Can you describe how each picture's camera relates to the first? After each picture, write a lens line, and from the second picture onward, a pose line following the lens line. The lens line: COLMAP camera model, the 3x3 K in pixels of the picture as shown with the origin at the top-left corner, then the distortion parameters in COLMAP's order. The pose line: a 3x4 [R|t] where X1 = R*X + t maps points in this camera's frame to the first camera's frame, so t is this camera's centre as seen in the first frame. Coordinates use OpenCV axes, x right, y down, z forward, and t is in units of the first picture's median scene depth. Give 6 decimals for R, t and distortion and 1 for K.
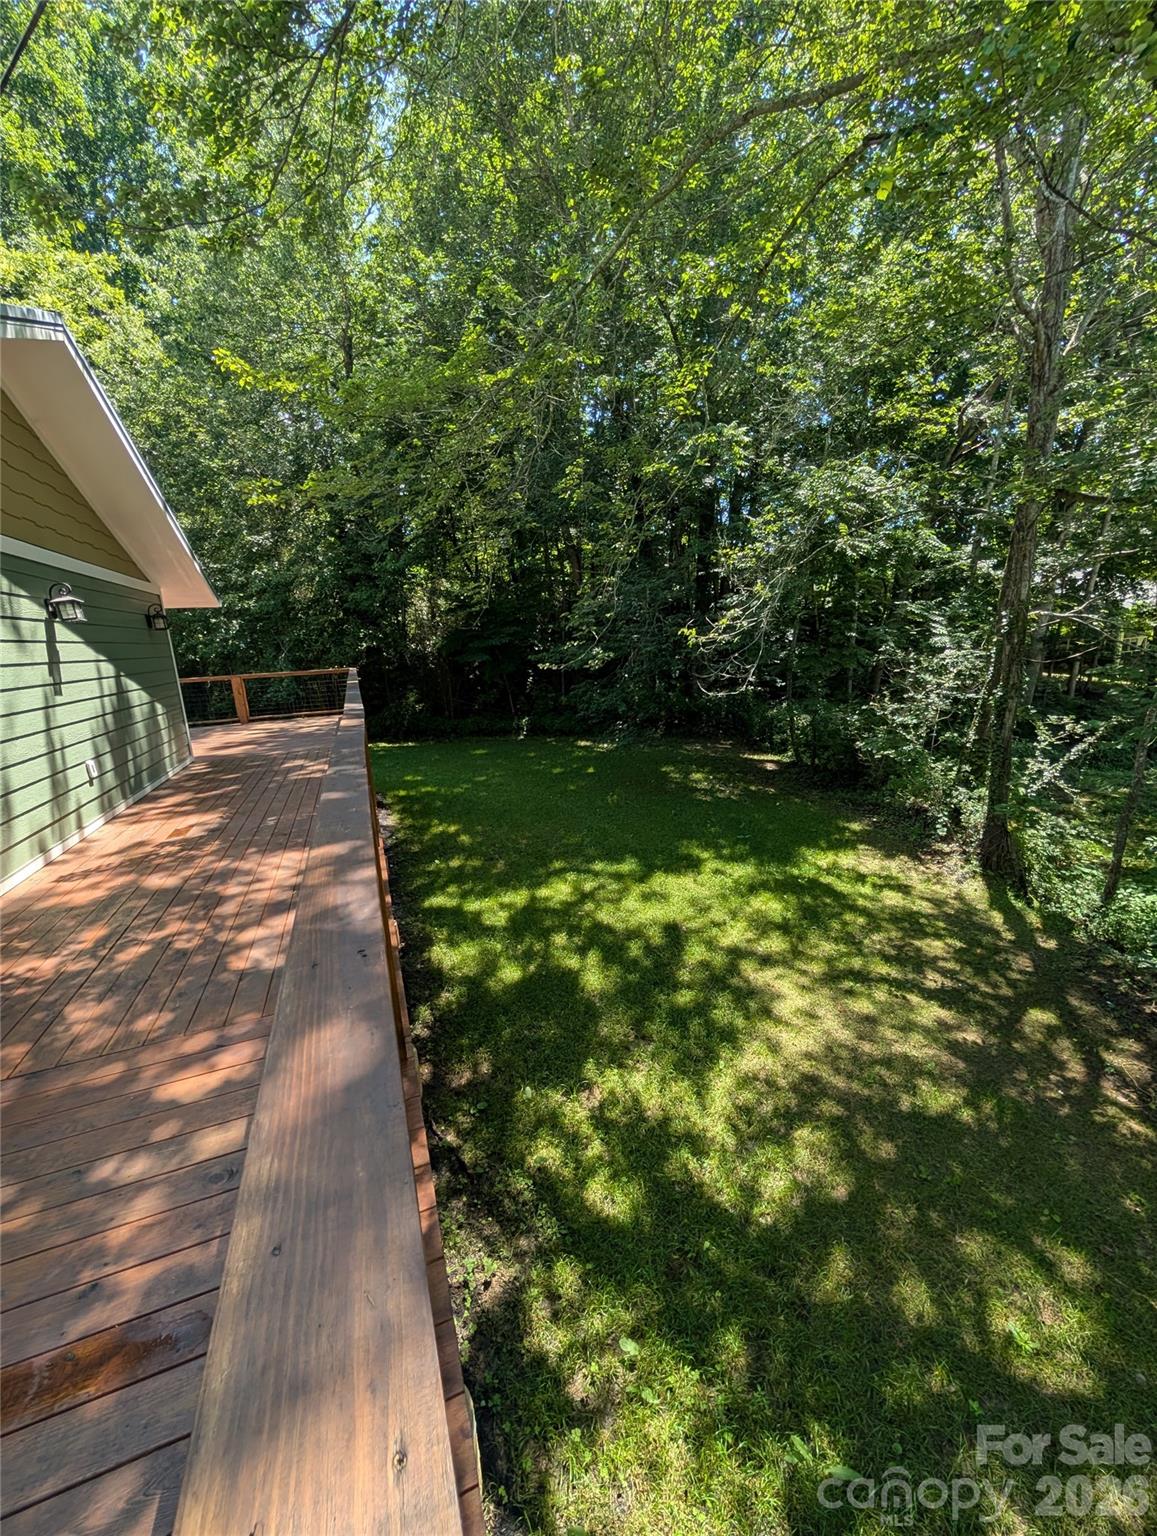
lens RADIAL K [[580.6, 0, 580.2], [0, 580.6, 767.7], [0, 0, 1]] dist [0.000092, 0.000033]
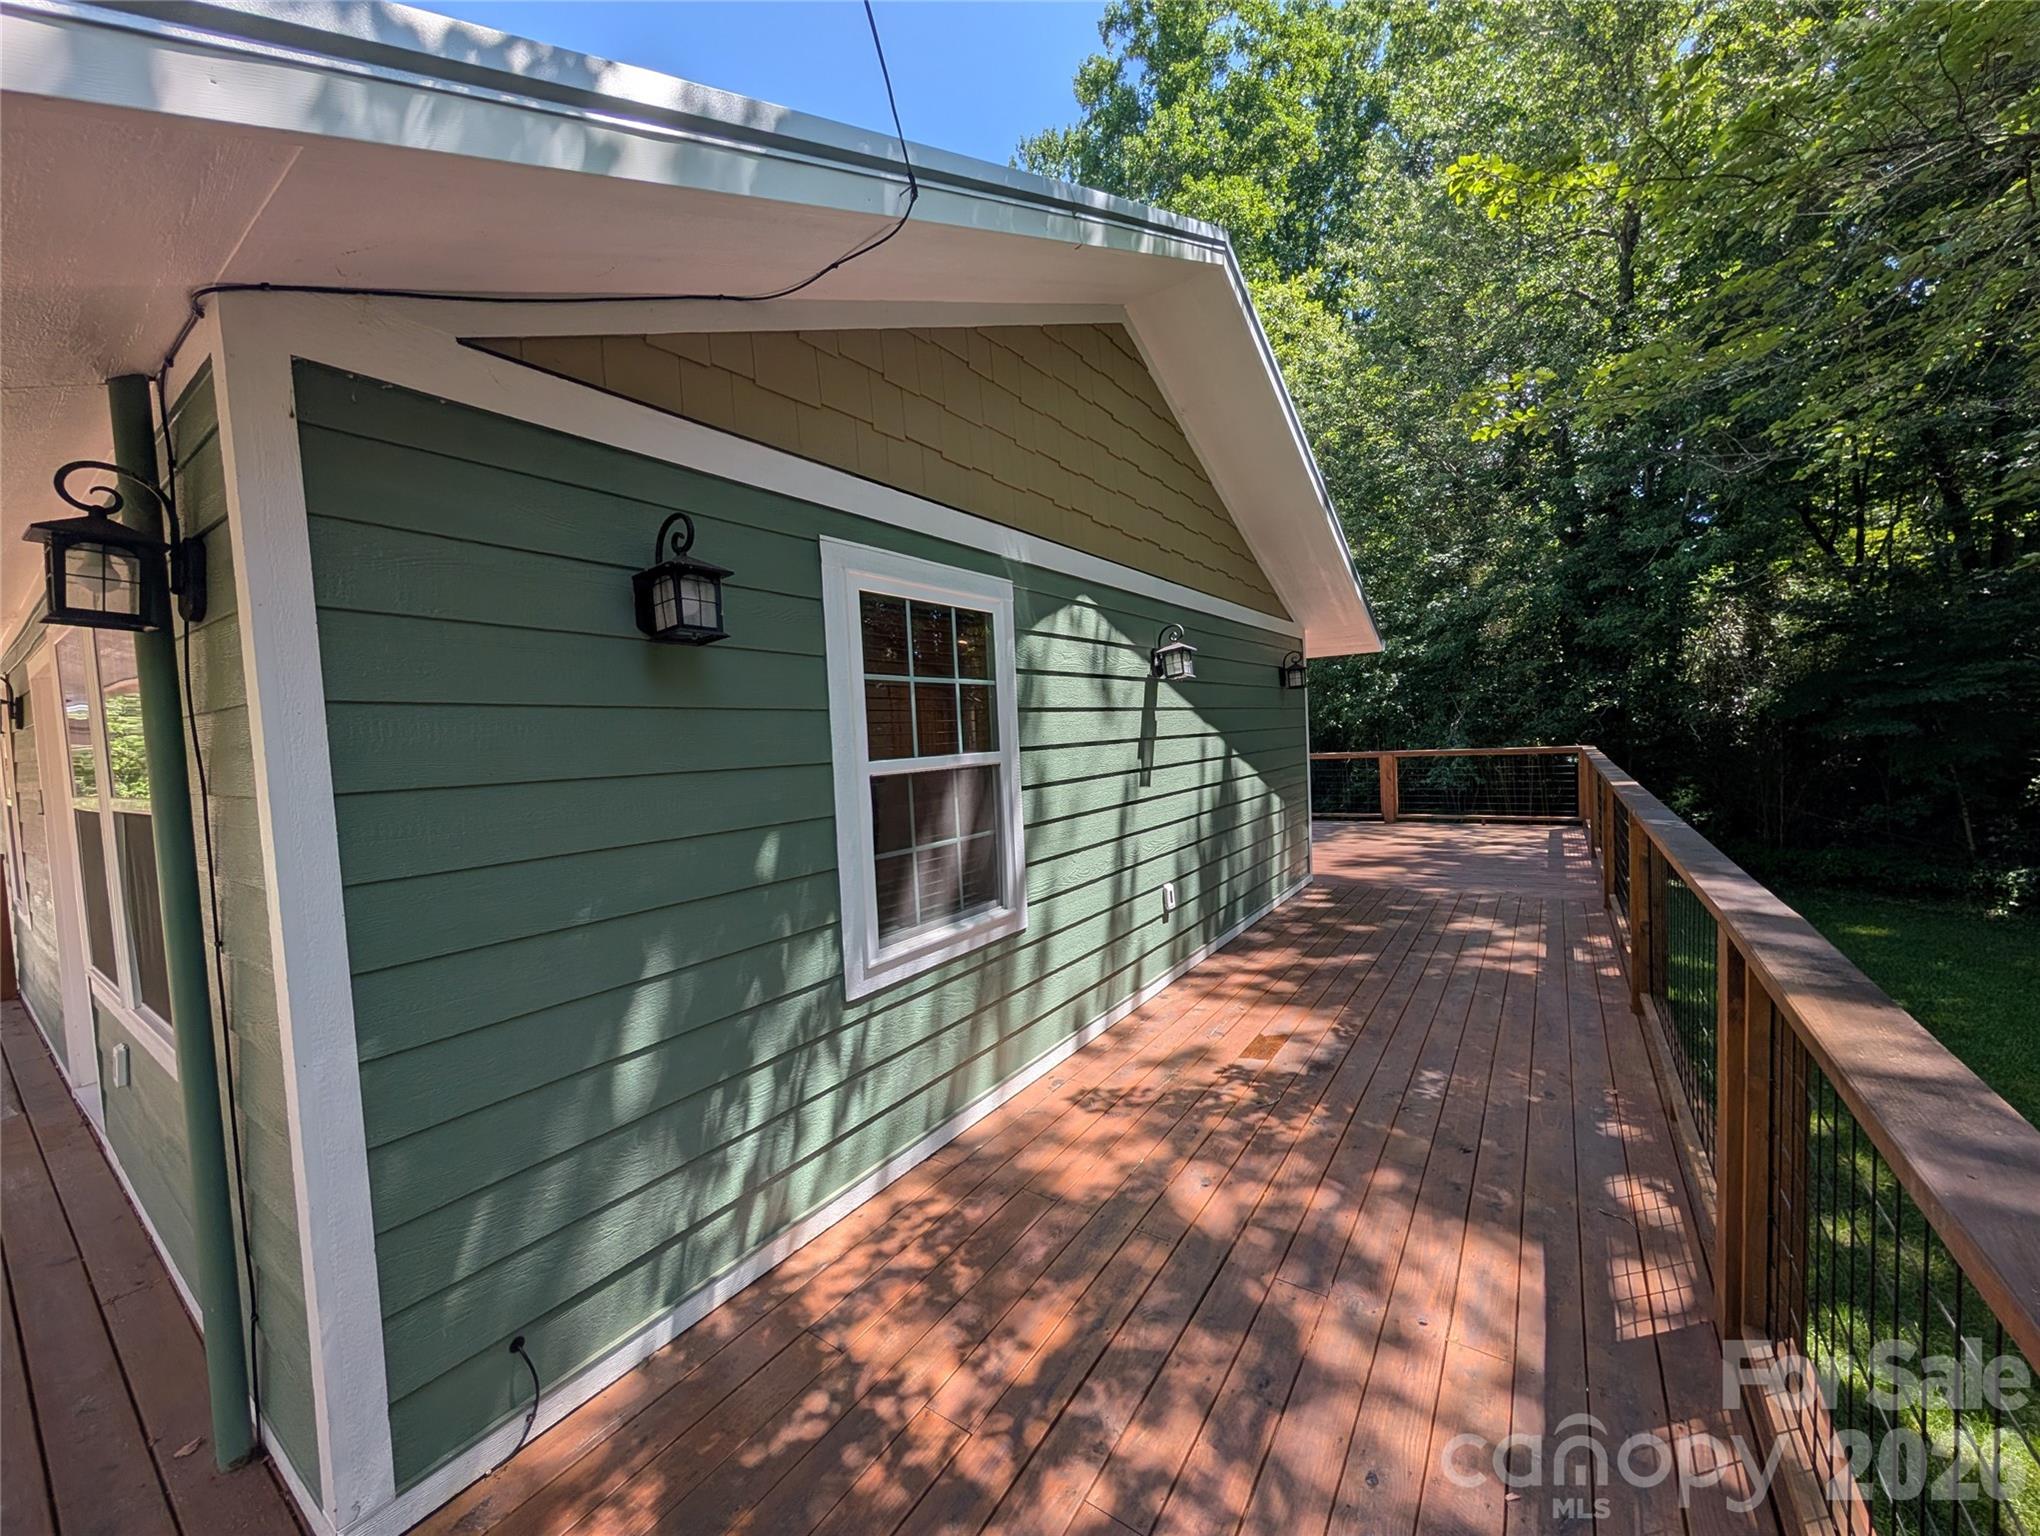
lens RADIAL K [[771.1, 0, 1017.5], [0, 771.1, 765.8], [0, 0, 1]] dist [0.000092, 0.000033]
pose [[0.564885, 0.054639, -0.823359, -0.213541], [-0.160847, 0.985956, -0.044924, -0.074456], [0.809341, 0.157812, 0.565741, 0.324933]]
